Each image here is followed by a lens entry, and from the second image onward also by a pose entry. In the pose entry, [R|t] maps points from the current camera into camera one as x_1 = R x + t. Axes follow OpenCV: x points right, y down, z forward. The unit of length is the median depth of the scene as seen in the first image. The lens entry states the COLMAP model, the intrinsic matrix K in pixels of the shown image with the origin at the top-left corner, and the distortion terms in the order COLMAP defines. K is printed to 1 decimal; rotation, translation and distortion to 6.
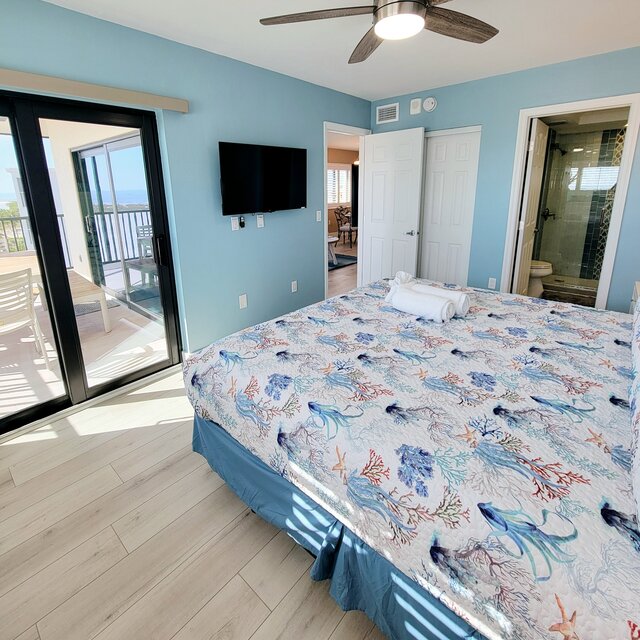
lens RADIAL K [[341.1, 0, 310.6], [0, 341.1, 277.5], [0, 0, 1]] dist [-0.015241, 0.000643]
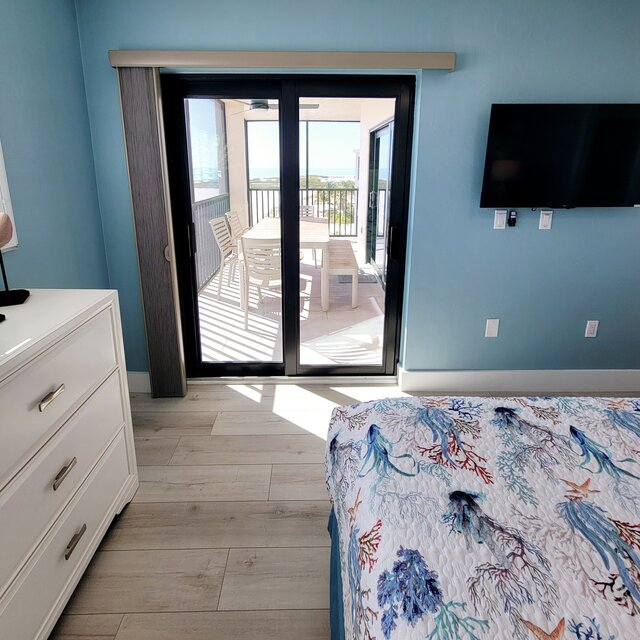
lens RADIAL K [[347.7, 0, 319.2], [0, 347.7, 244.1], [0, 0, 1]] dist [-0.000285, 0.000438]
pose [[0.690361, 0.173436, -0.702369, 0.041539], [-0.200559, 0.978669, 0.044533, -0.081295], [0.695110, 0.110123, 0.710419, 0.287458]]
